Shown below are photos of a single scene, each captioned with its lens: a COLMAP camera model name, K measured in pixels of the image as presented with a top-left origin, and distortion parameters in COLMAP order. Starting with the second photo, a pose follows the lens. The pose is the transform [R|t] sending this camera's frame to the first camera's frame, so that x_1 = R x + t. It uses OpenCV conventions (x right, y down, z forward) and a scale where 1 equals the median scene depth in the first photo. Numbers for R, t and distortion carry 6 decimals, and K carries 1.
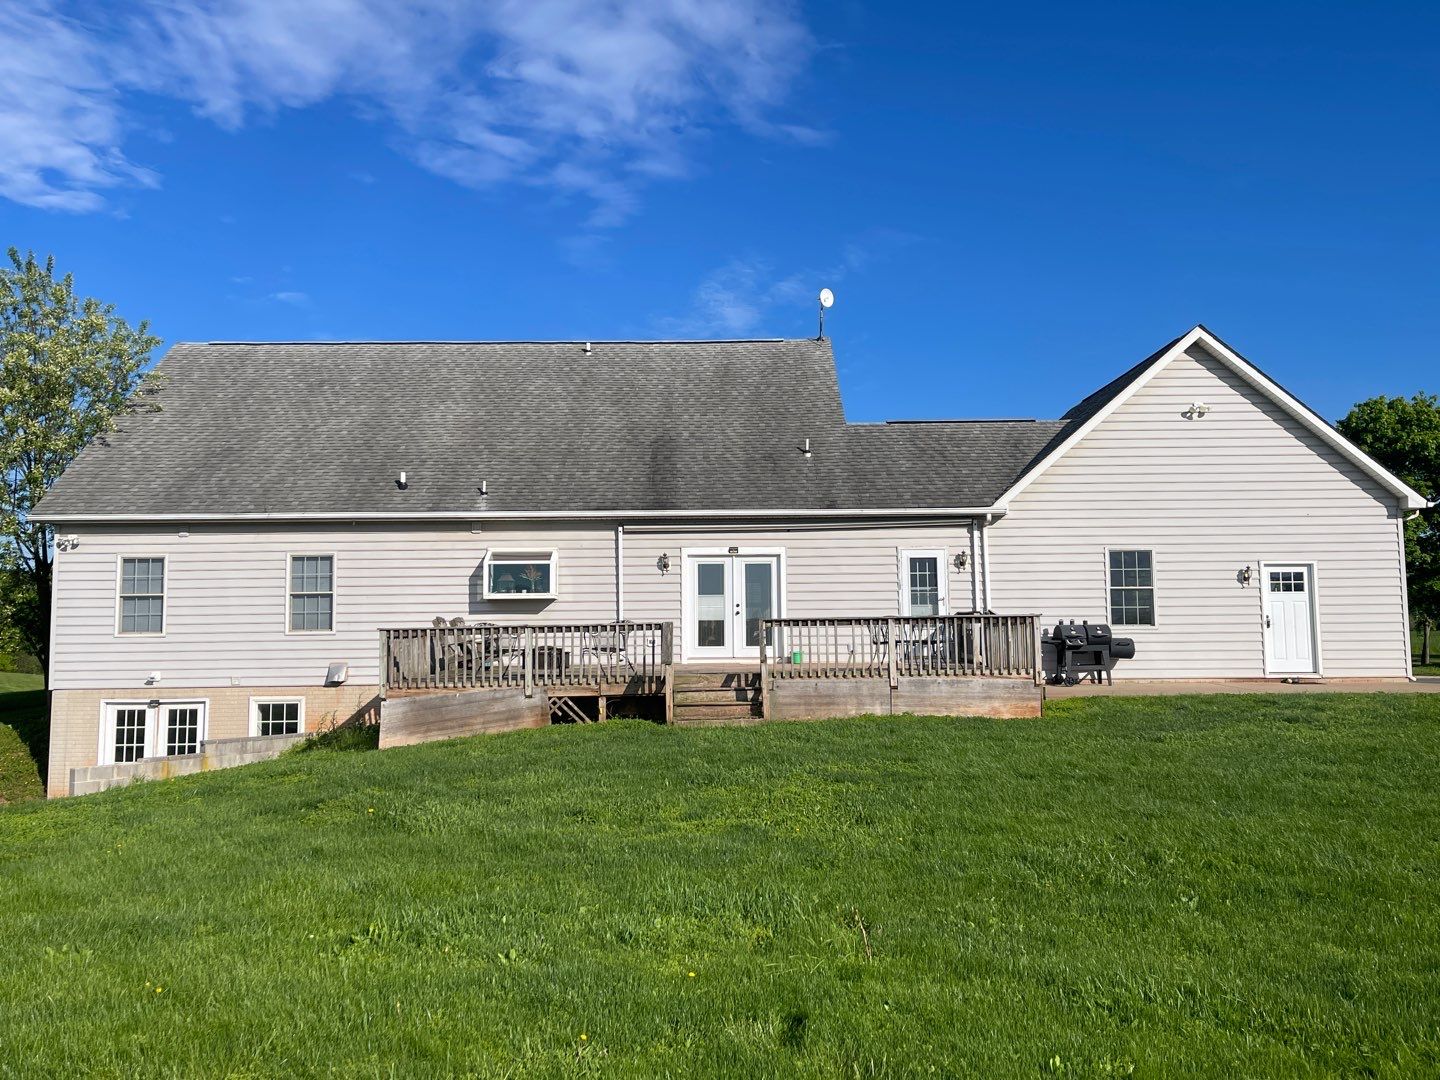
lens RADIAL K [[1076.7, 0, 720.0], [0, 1076.7, 540.0], [0, 0, 1]] dist [0.066632, -0.065907]
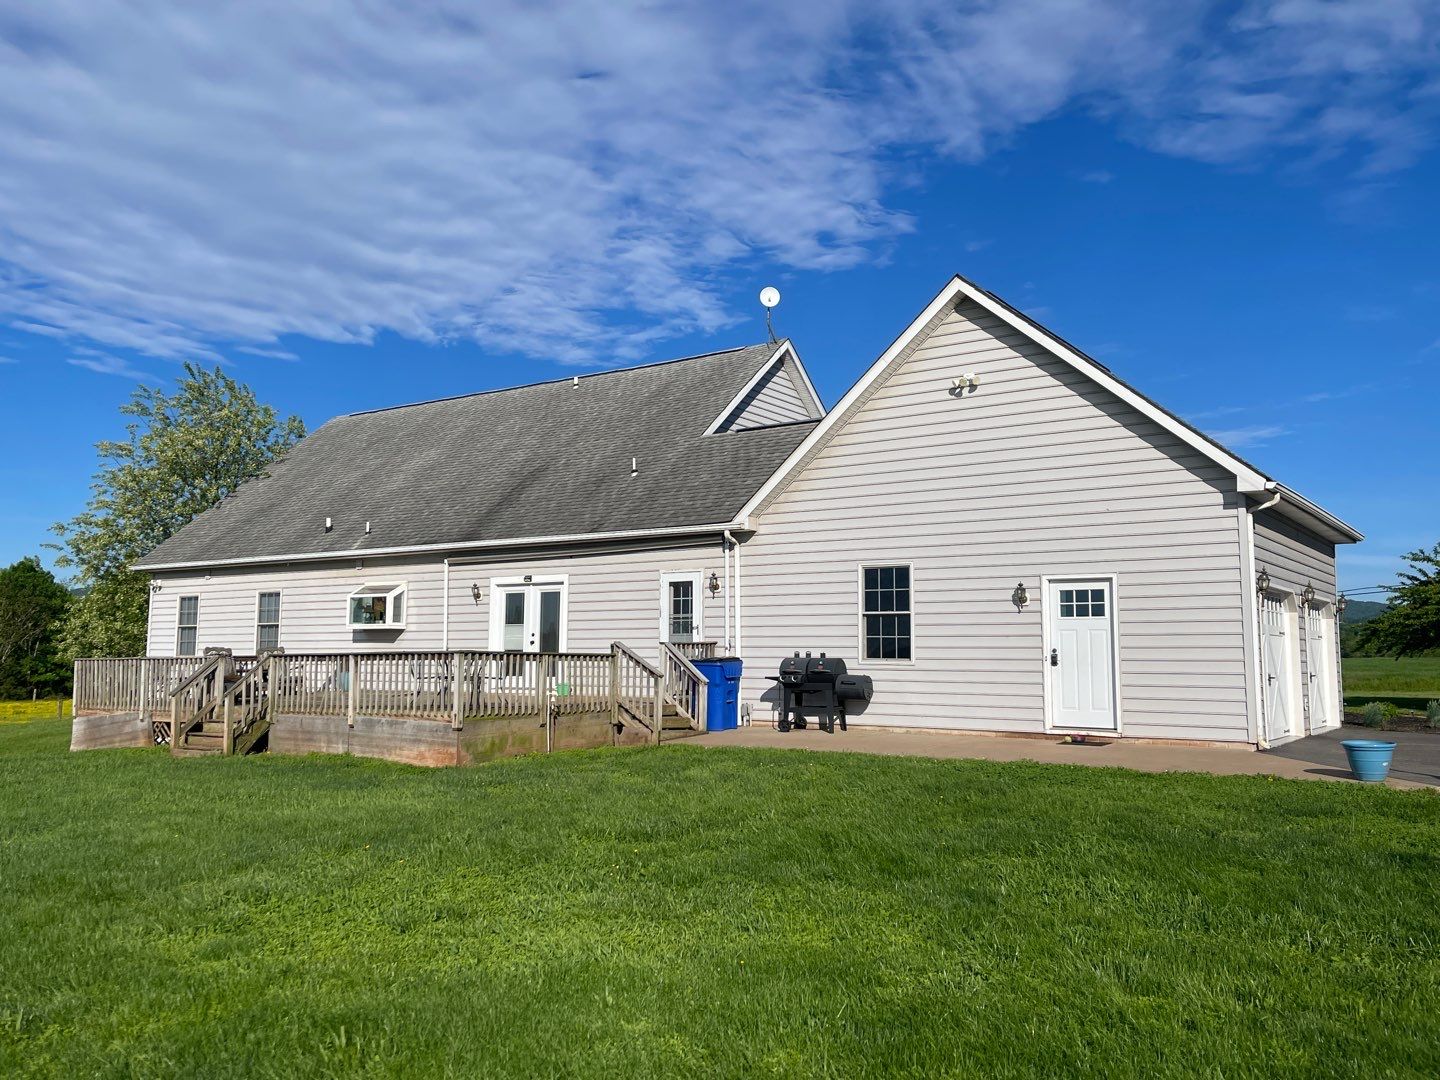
lens RADIAL K [[1075.5, 0, 715.8], [0, 1075.5, 541.3], [0, 0, 1]] dist [0.094298, -0.126912]
pose [[0.849518, -0.044254, -0.525700, 0.693816], [0.037601, 0.999020, -0.023336, 0.004717], [0.526217, 0.000058, 0.850350, 0.249684]]
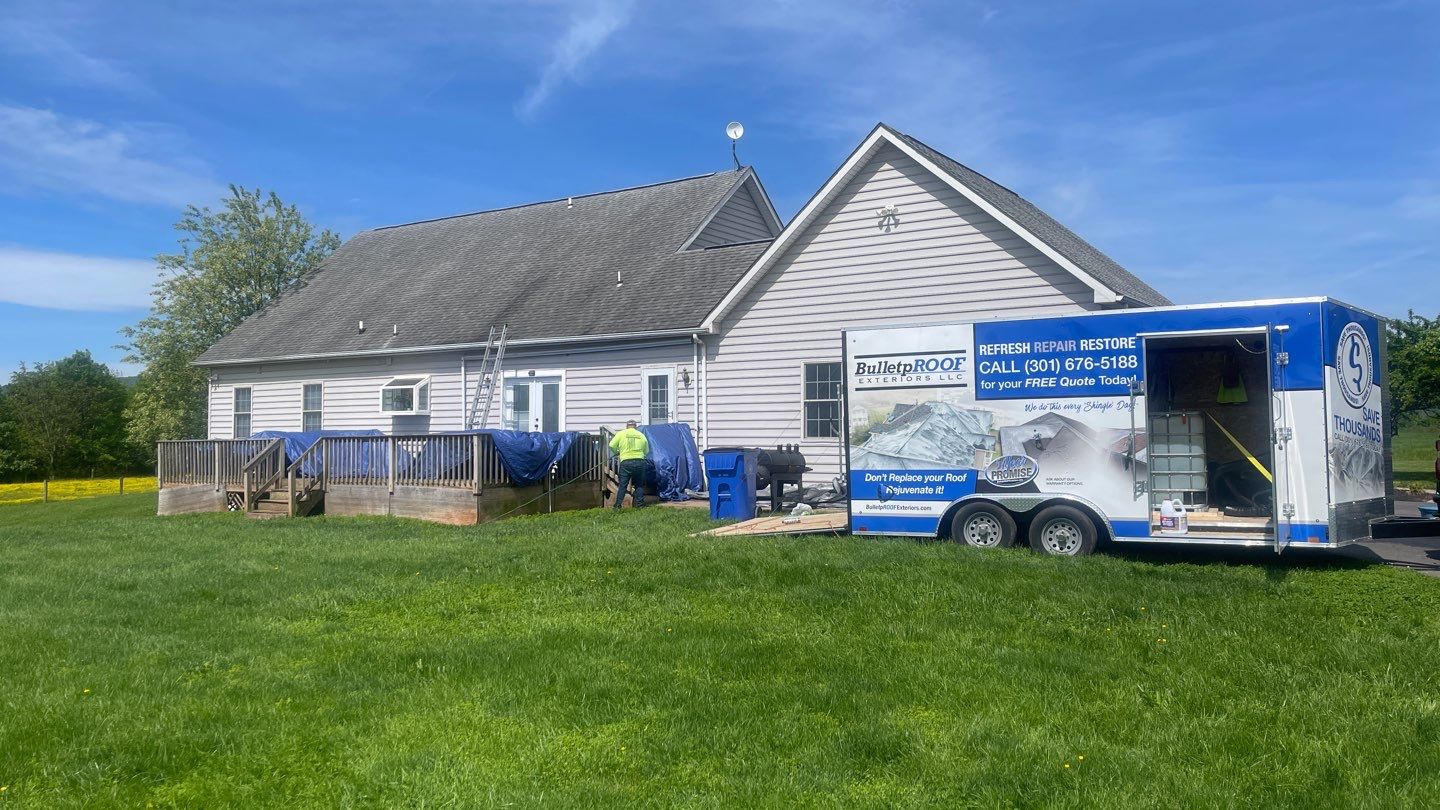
lens RADIAL K [[967.3, 0, 718.6], [0, 967.3, 394.5], [0, 0, 1]] dist [0.071088, -0.001152]
pose [[0.858009, -0.016028, -0.513385, 0.752468], [0.042805, 0.998267, 0.040373, -0.001537], [0.511848, -0.056615, 0.857208, 0.186382]]
